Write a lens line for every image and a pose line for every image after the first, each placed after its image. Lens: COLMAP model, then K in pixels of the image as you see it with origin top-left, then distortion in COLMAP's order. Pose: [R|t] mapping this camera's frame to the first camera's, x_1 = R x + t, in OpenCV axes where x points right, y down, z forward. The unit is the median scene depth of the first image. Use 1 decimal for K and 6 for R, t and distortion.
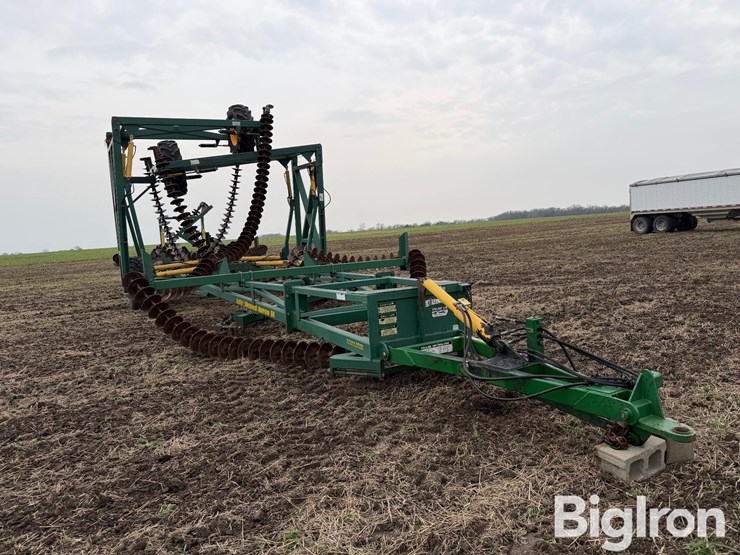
lens RADIAL K [[565.4, 0, 370.0], [0, 565.4, 276.7], [0, 0, 1]] dist [0.045739, 0.003303]
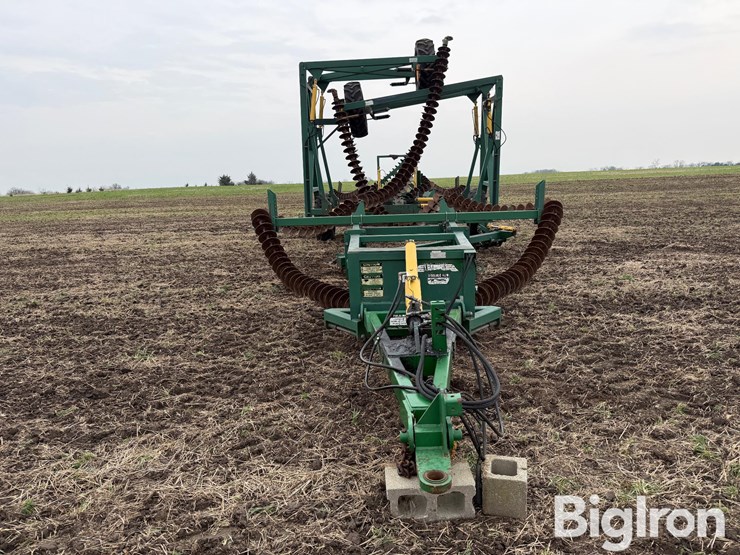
lens RADIAL K [[565.4, 0, 370.5], [0, 565.4, 276.2], [0, 0, 1]] dist [0.045739, 0.003303]
pose [[0.847139, 0.125812, -0.516263, 0.259304], [-0.063431, 0.988562, 0.136825, -0.030392], [0.527572, -0.083162, 0.845430, 0.100040]]
